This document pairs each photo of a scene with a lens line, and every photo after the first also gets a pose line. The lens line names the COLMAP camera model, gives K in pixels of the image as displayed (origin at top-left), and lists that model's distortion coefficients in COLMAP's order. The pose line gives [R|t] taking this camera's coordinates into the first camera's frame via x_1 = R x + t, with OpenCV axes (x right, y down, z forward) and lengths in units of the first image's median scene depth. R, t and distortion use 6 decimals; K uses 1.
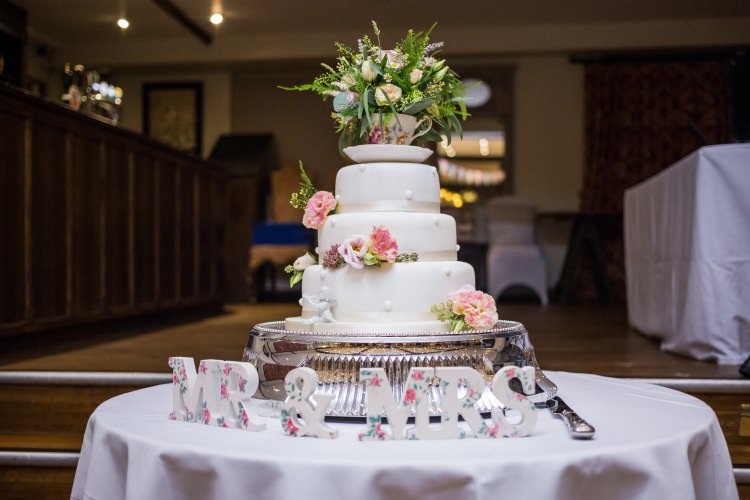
lens RADIAL K [[848.4, 0, 377.7], [0, 848.4, 243.2], [0, 0, 1]] dist [-0.044430, 0.000000]
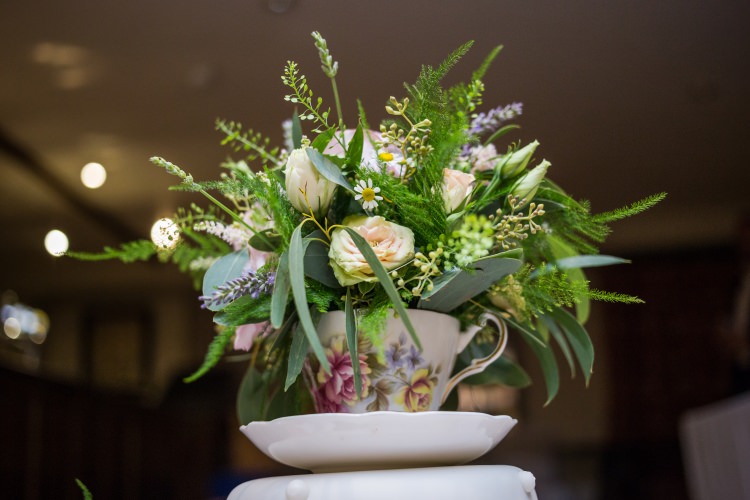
lens RADIAL K [[848.4, 0, 375.5], [0, 848.4, 243.0], [0, 0, 1]] dist [-0.044430, 0.000000]
pose [[0.998632, -0.041478, 0.031850, 0.003895], [0.048297, 0.965059, -0.257543, -0.095429], [-0.020055, 0.258729, 0.965742, 0.686073]]
